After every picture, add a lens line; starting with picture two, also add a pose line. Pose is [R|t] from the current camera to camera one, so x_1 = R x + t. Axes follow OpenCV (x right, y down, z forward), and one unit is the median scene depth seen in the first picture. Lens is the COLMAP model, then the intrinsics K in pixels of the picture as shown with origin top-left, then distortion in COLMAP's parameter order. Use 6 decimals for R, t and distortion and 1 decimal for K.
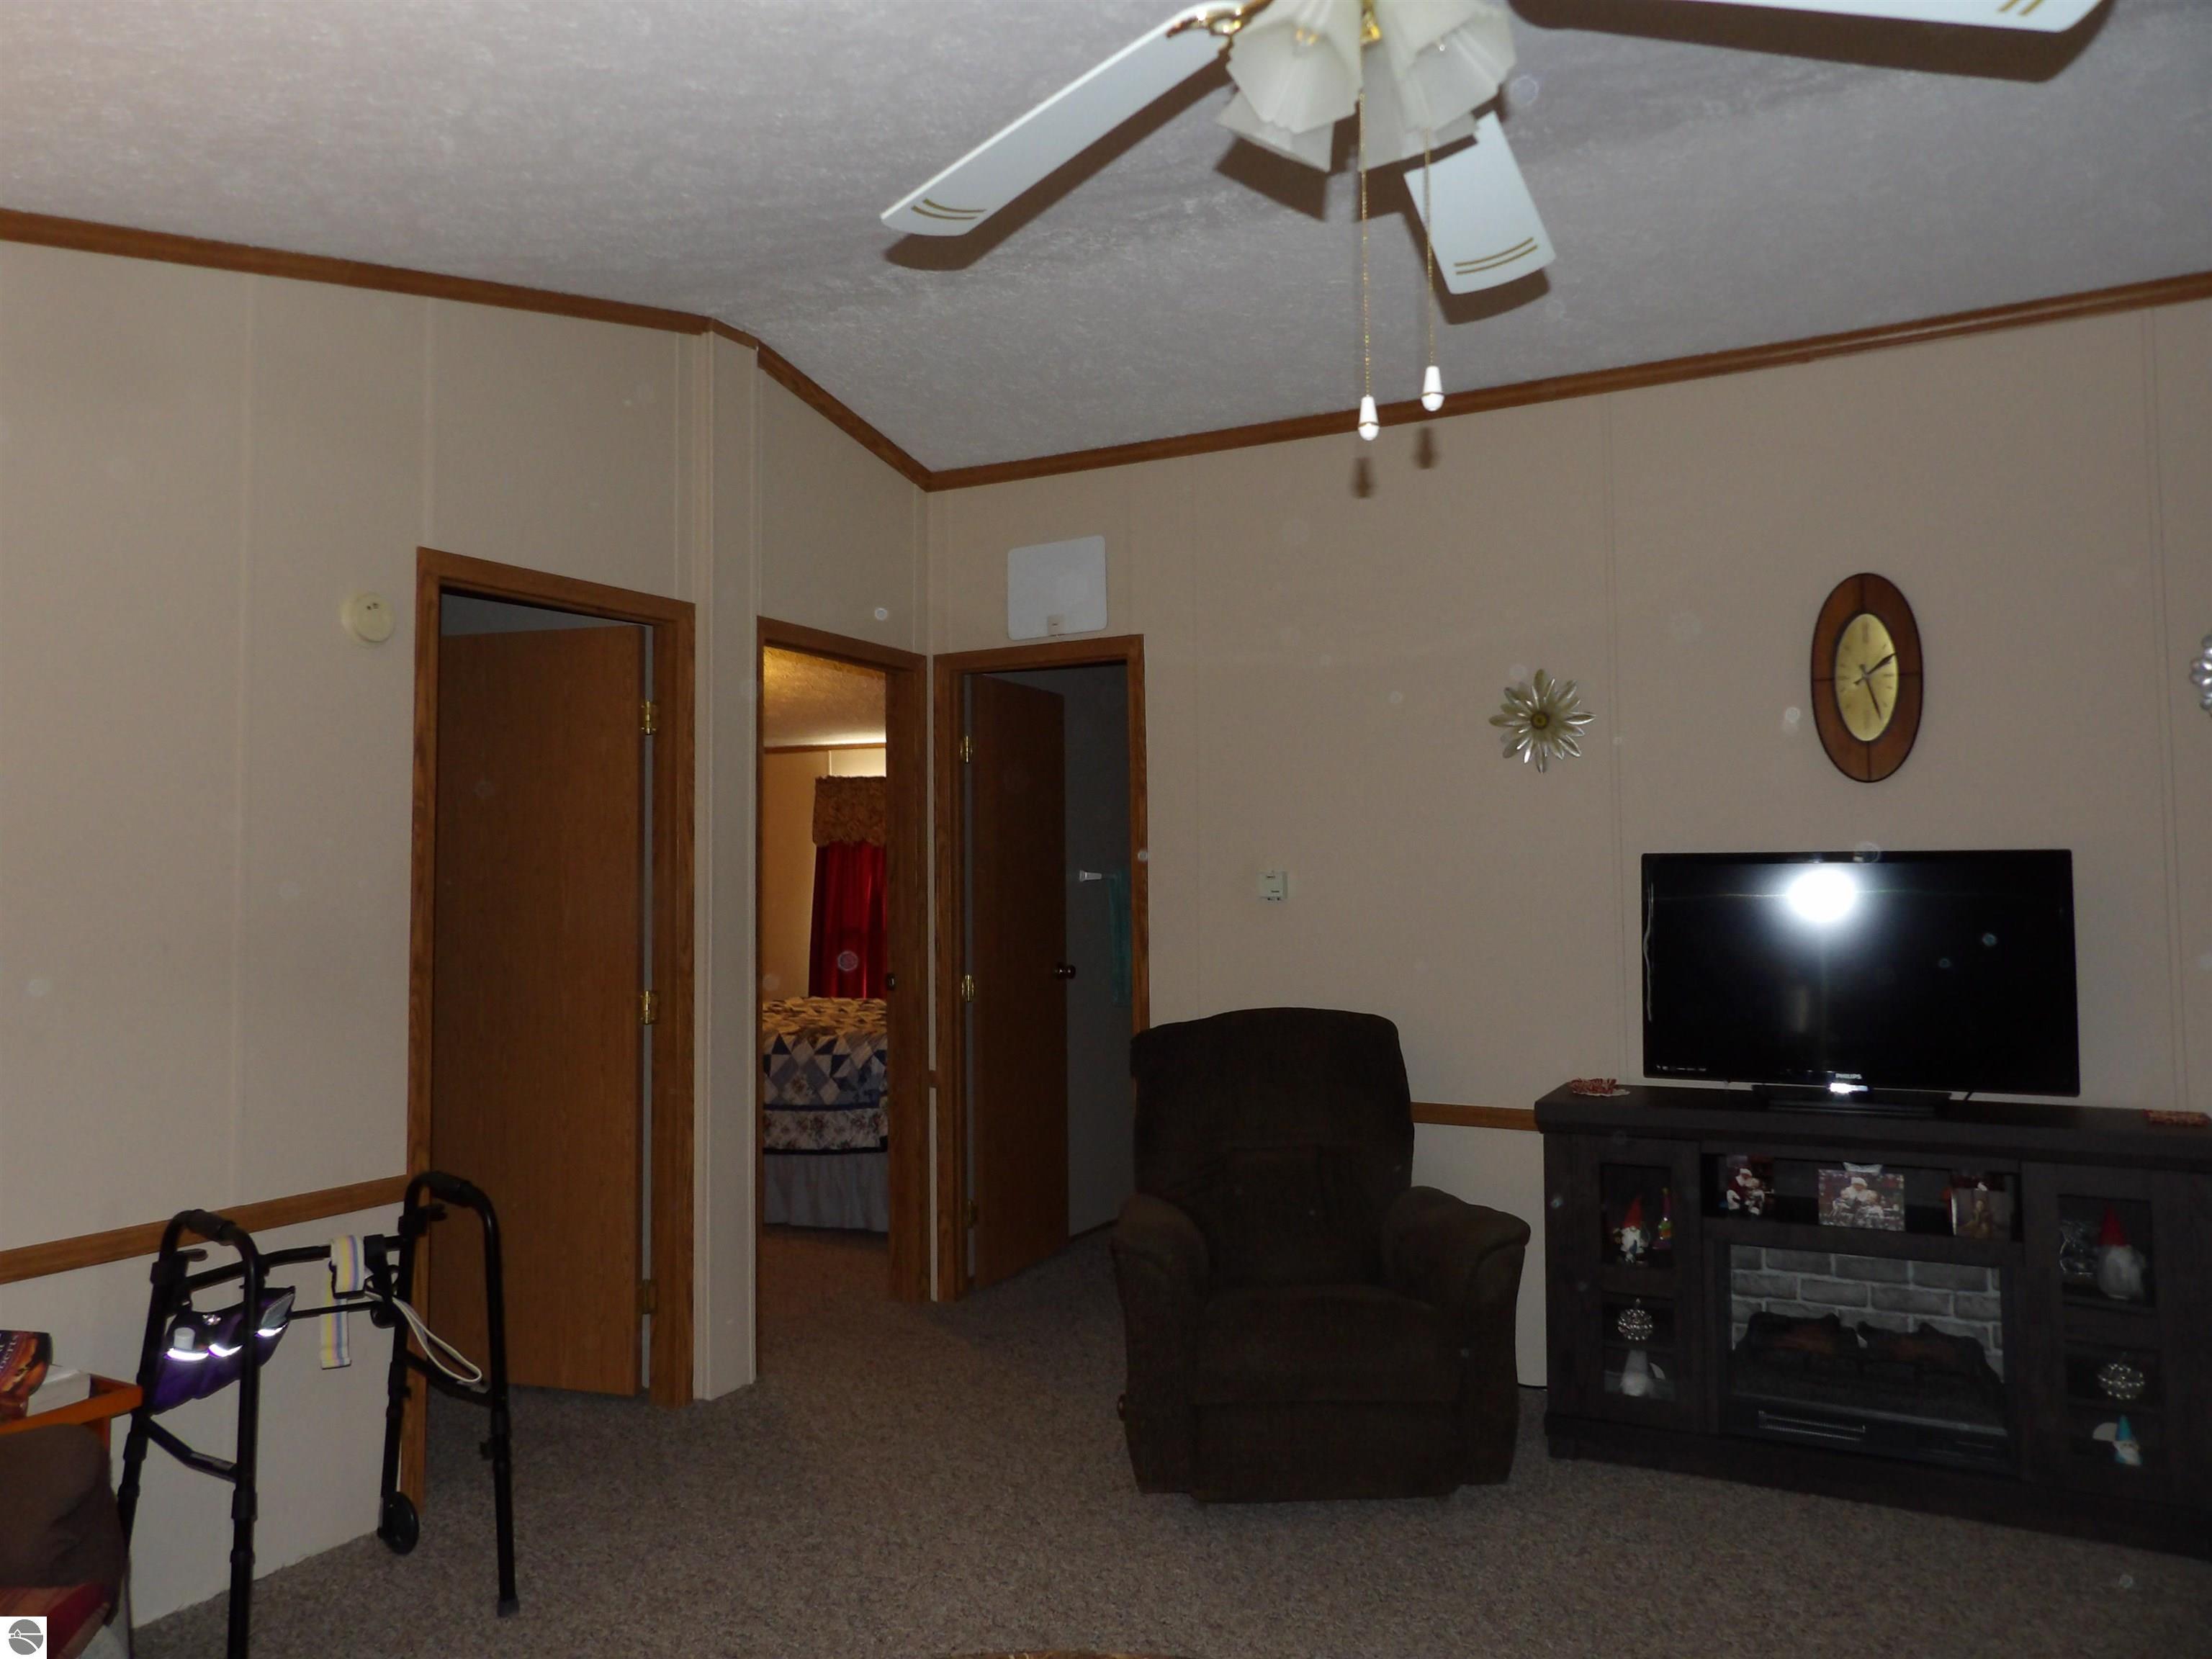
lens RADIAL K [[1581.5, 0, 1101.4], [0, 1581.5, 817.8], [0, 0, 1]] dist [-0.031379, 0.059790]
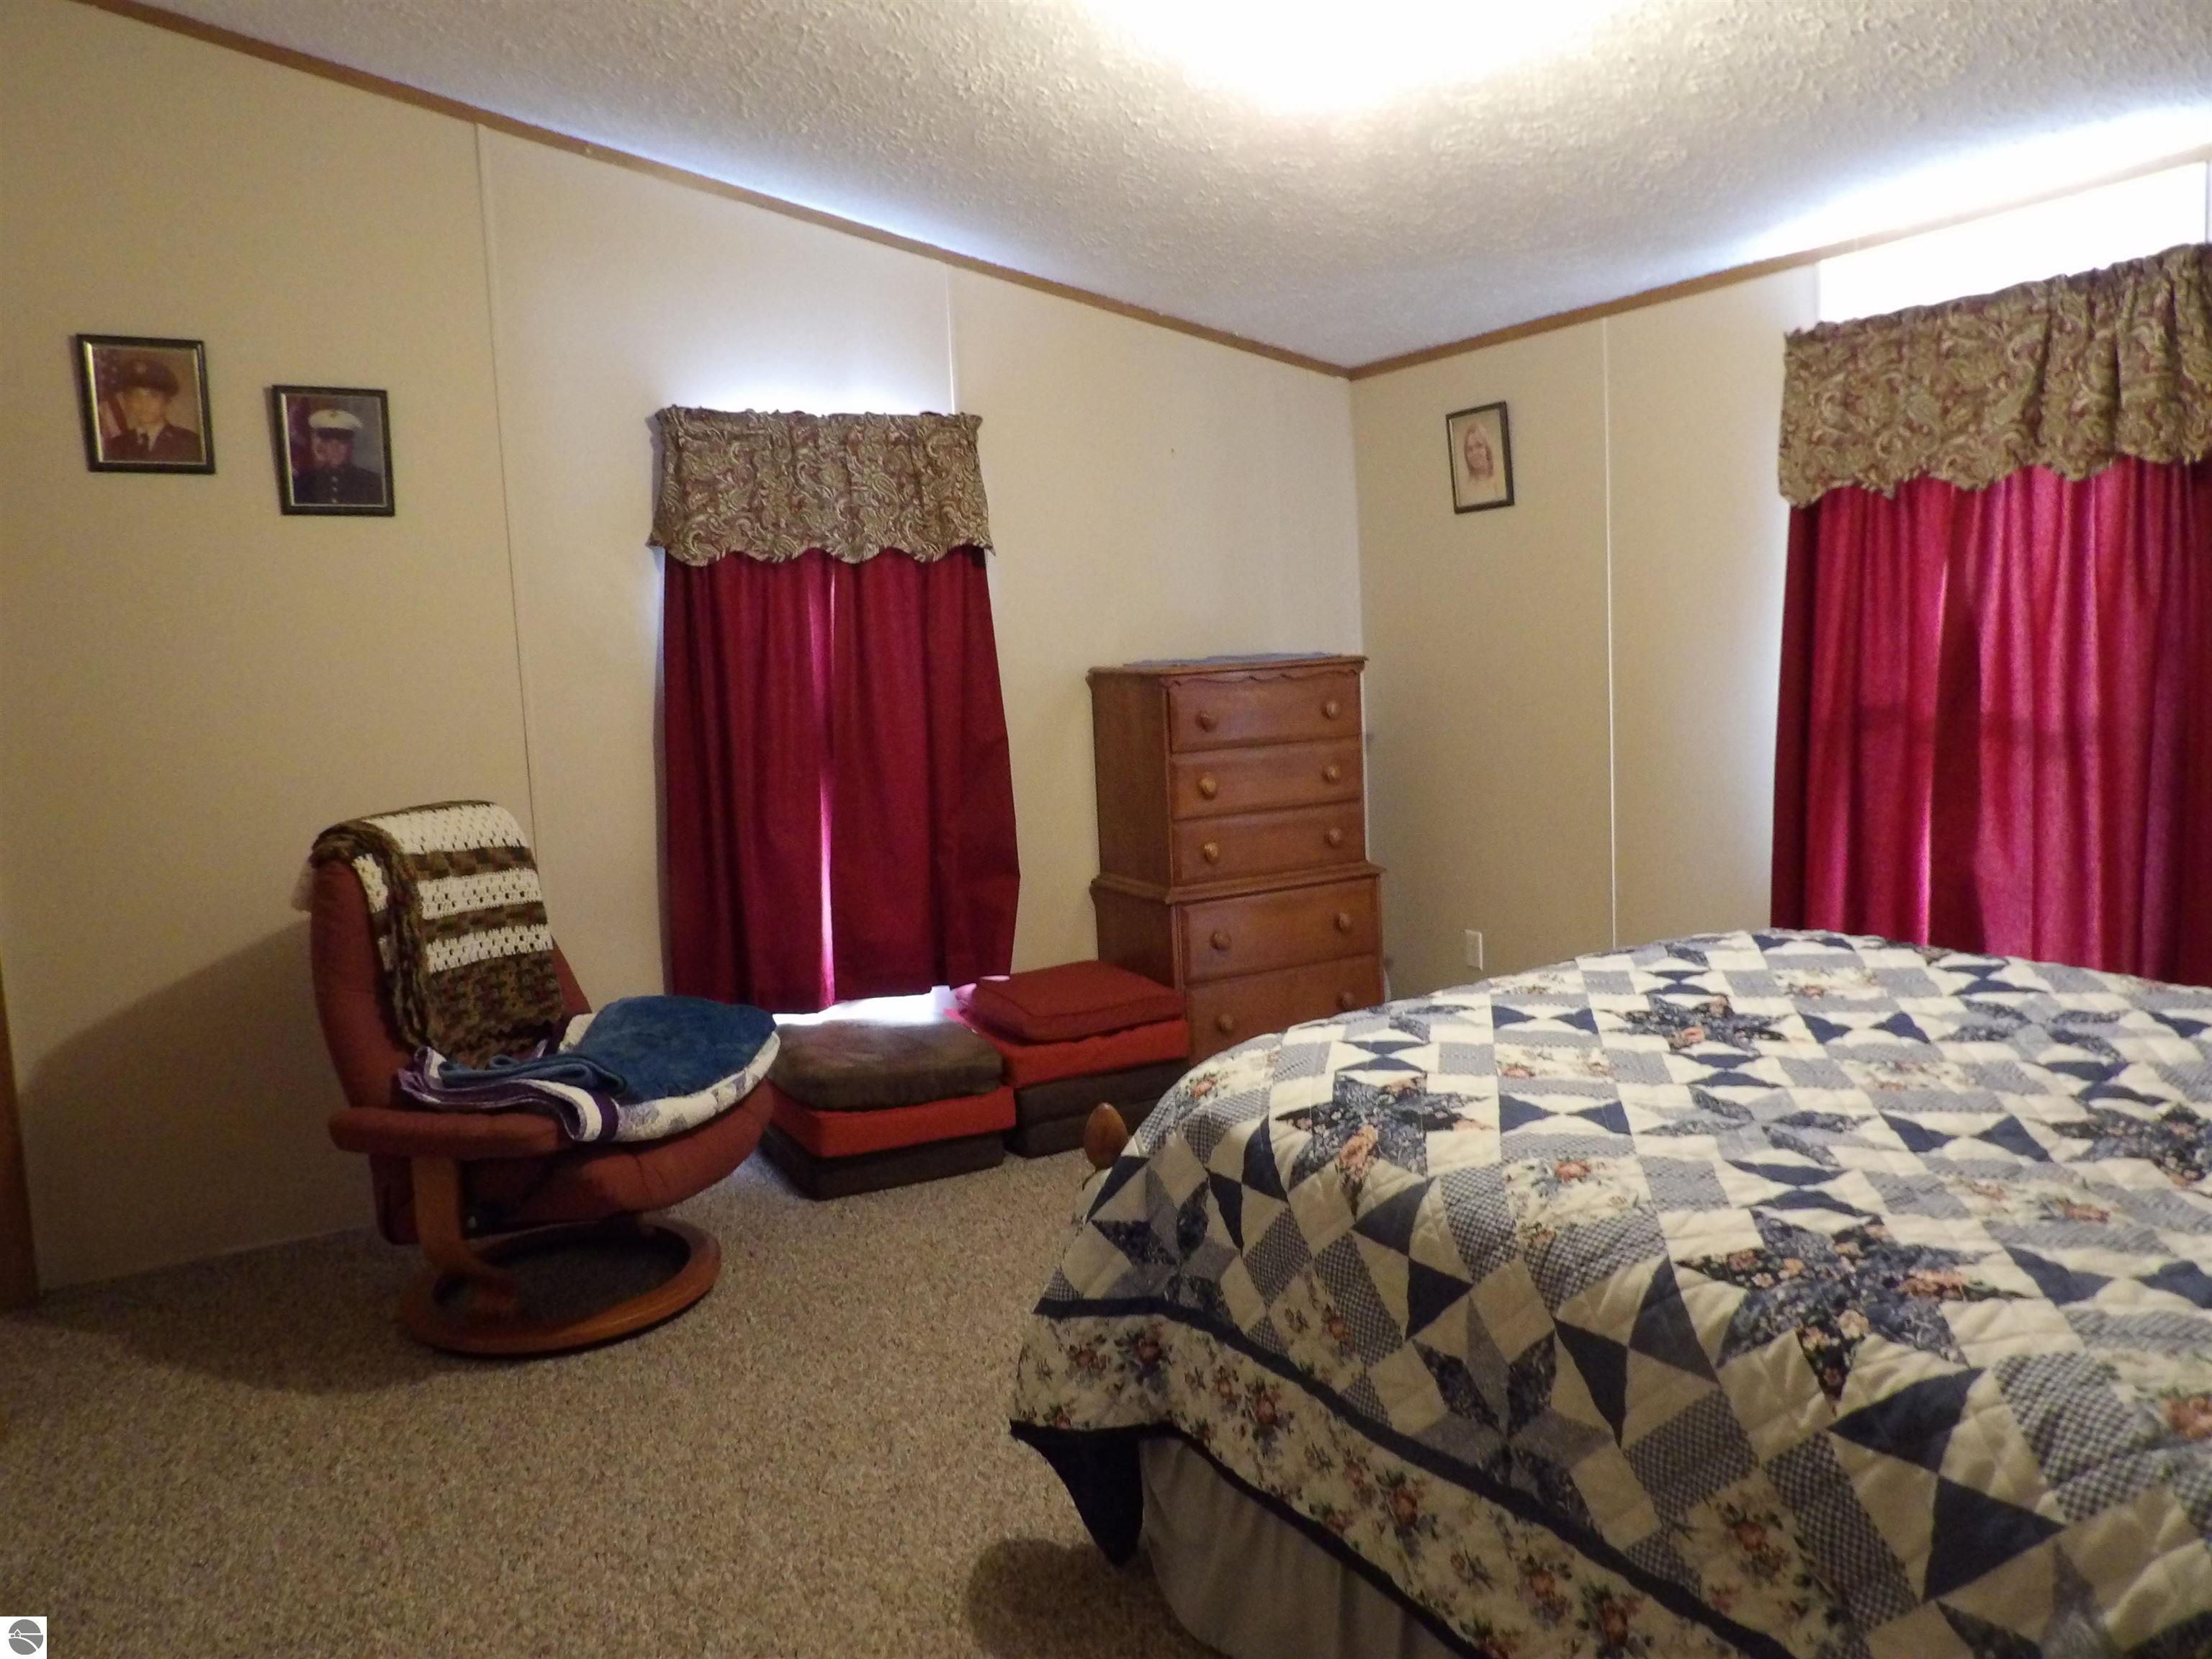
lens RADIAL K [[1568.9, 0, 1099.6], [0, 1568.9, 810.1], [0, 0, 1]] dist [-0.008989, 0.047780]
pose [[0.838160, 0.022272, -0.544970, -0.199531], [0.071522, 0.986050, 0.150299, 0.041376], [0.540715, -0.164952, 0.824875, 1.039029]]
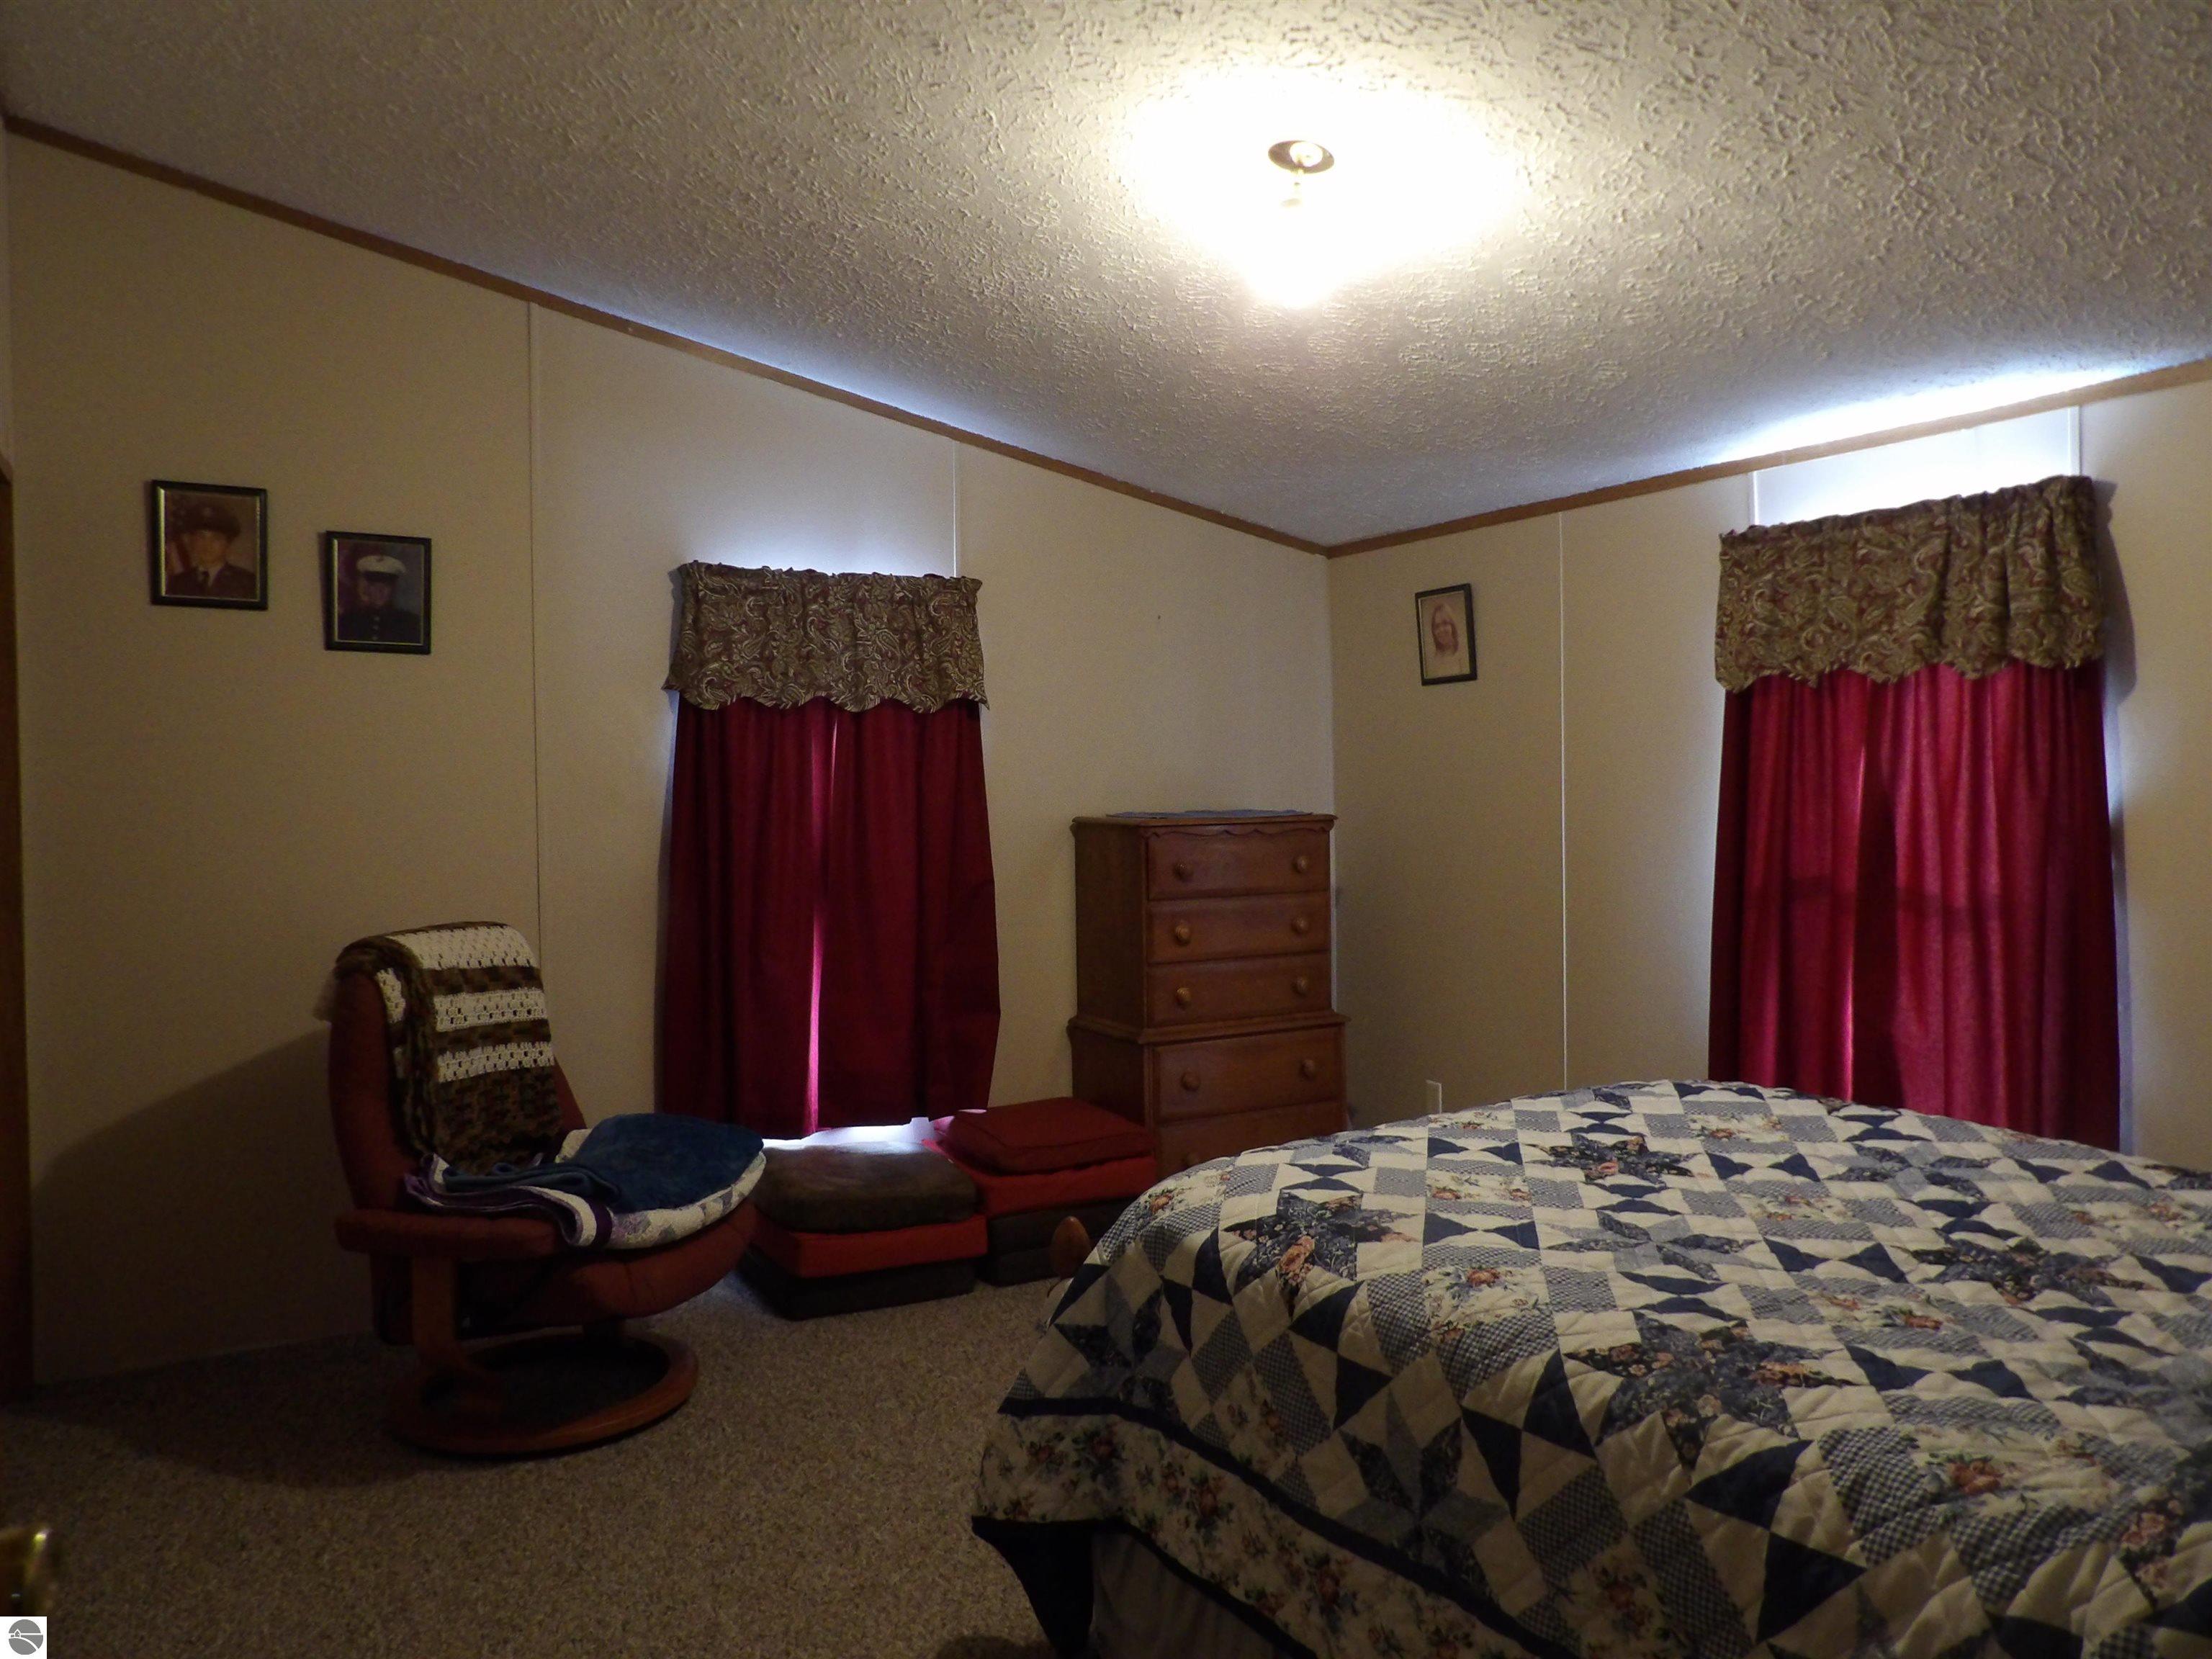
lens RADIAL K [[1581.5, 0, 1101.4], [0, 1581.5, 817.8], [0, 0, 1]] dist [-0.031379, 0.059790]
pose [[0.843297, 0.001570, -0.537446, -0.169199], [0.036955, 0.997460, 0.060898, 0.038500], [0.536176, -0.071216, 0.841097, 0.997007]]
